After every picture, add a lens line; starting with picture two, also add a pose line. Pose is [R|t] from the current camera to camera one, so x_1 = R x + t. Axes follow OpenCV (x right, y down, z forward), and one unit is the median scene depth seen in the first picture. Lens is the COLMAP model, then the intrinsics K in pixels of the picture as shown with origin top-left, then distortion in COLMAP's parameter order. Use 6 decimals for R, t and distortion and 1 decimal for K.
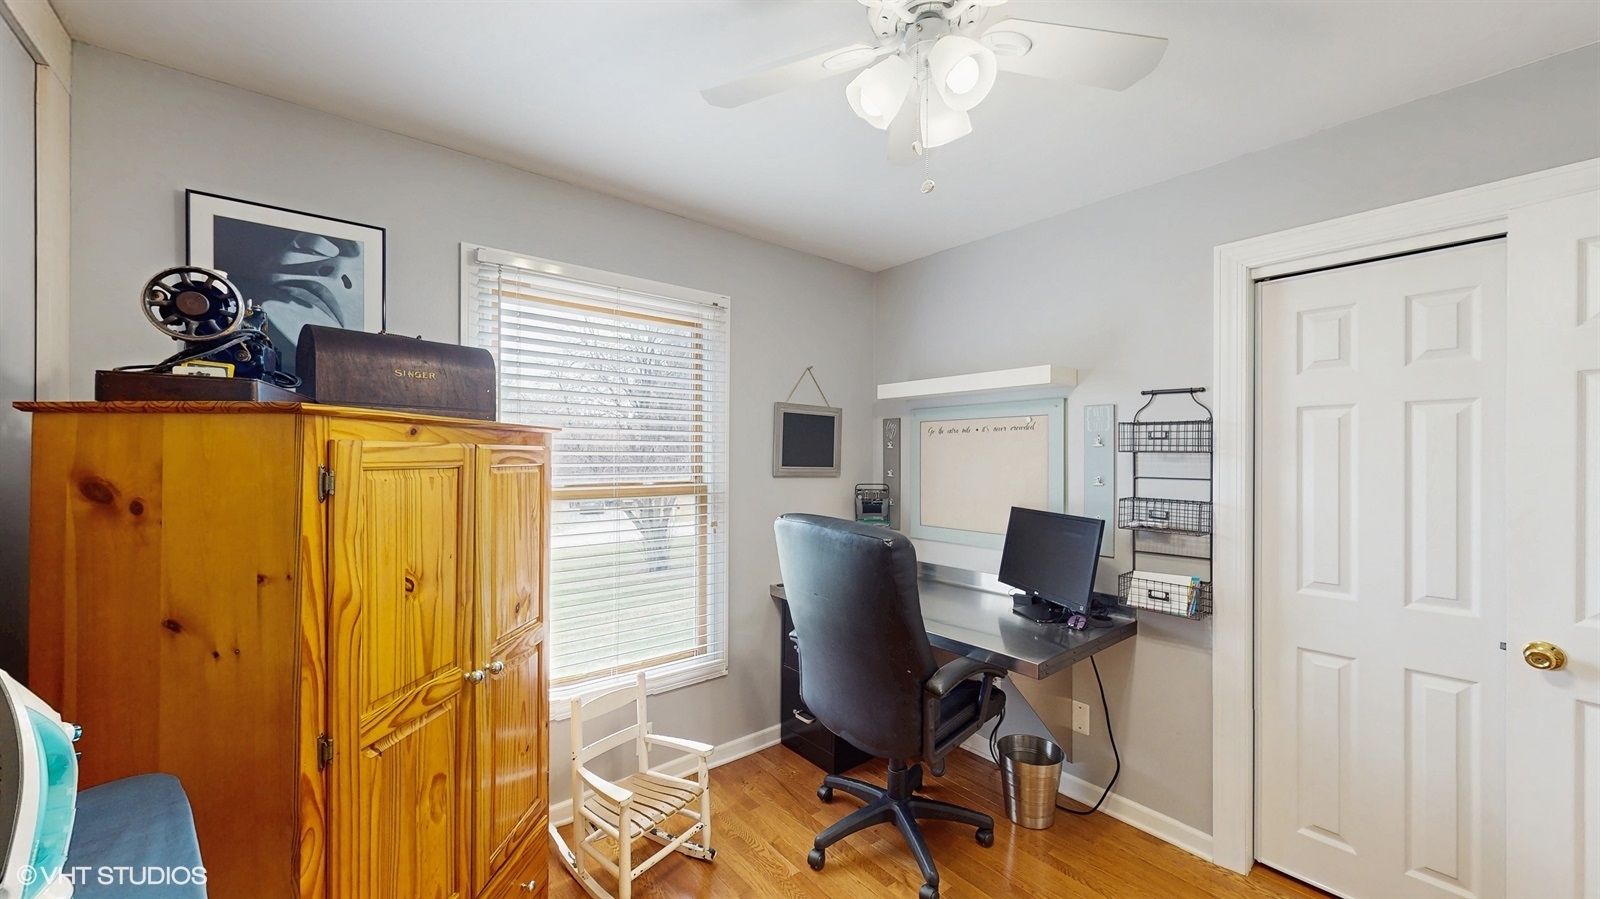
lens RADIAL K [[596.2, 0, 794.2], [0, 596.2, 451.3], [0, 0, 1]] dist [-0.001099, -0.000112]
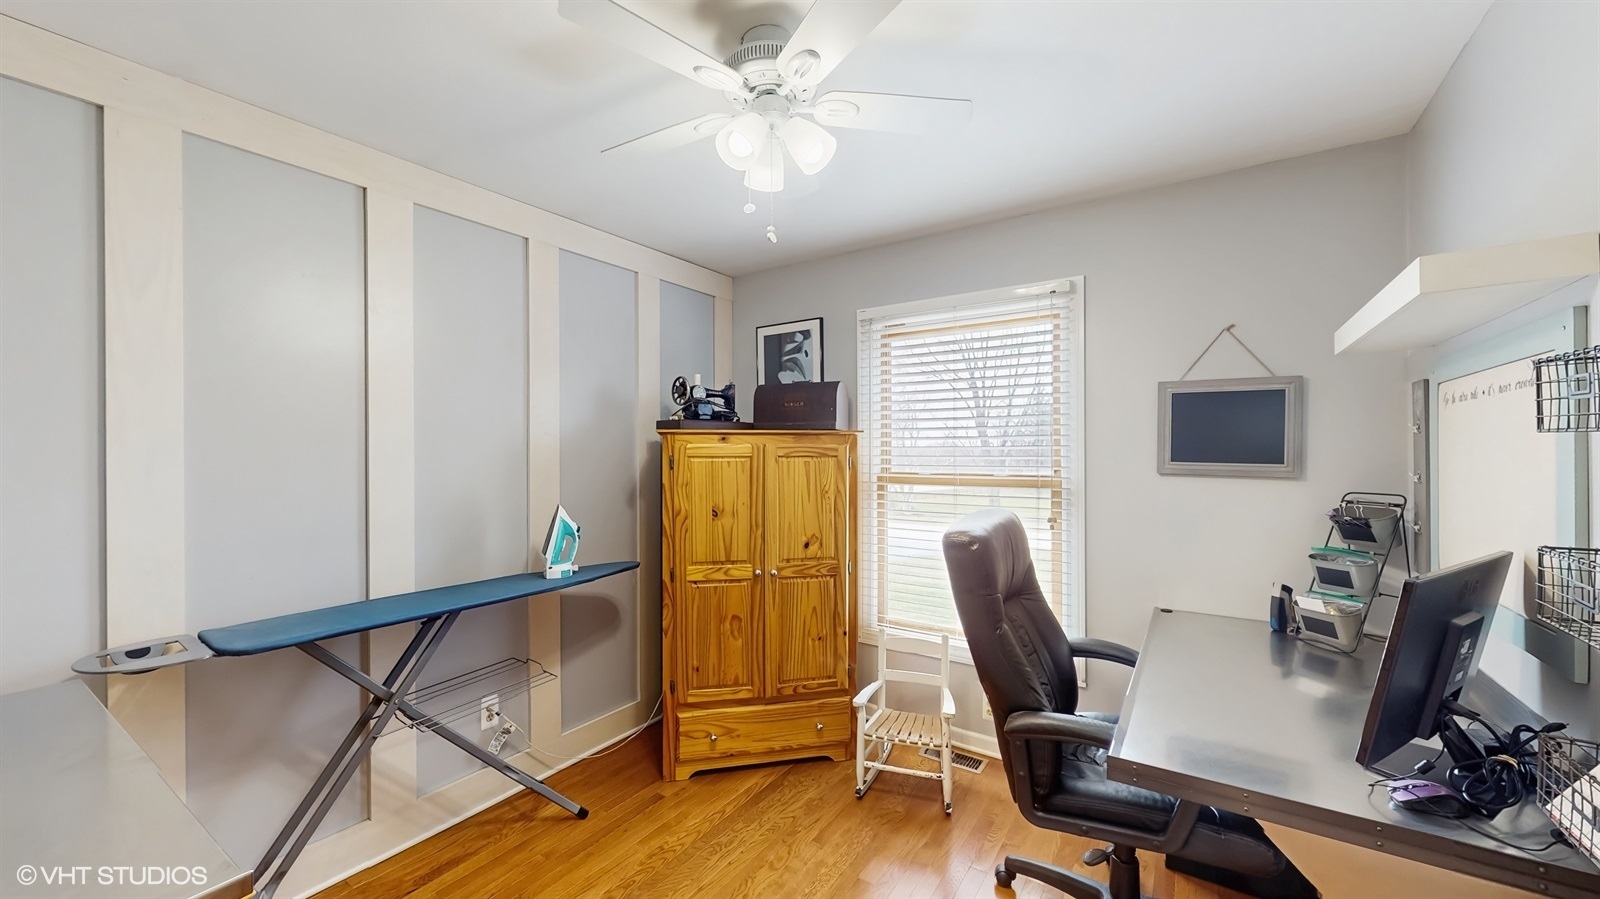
lens RADIAL K [[596.2, 0, 794.8], [0, 596.2, 455.0], [0, 0, 1]] dist [-0.001099, -0.000112]
pose [[0.286105, -0.002902, -0.958194, 0.915775], [0.010922, 0.999940, 0.000232, 0.016479], [0.958136, -0.010532, 0.286119, 0.442617]]
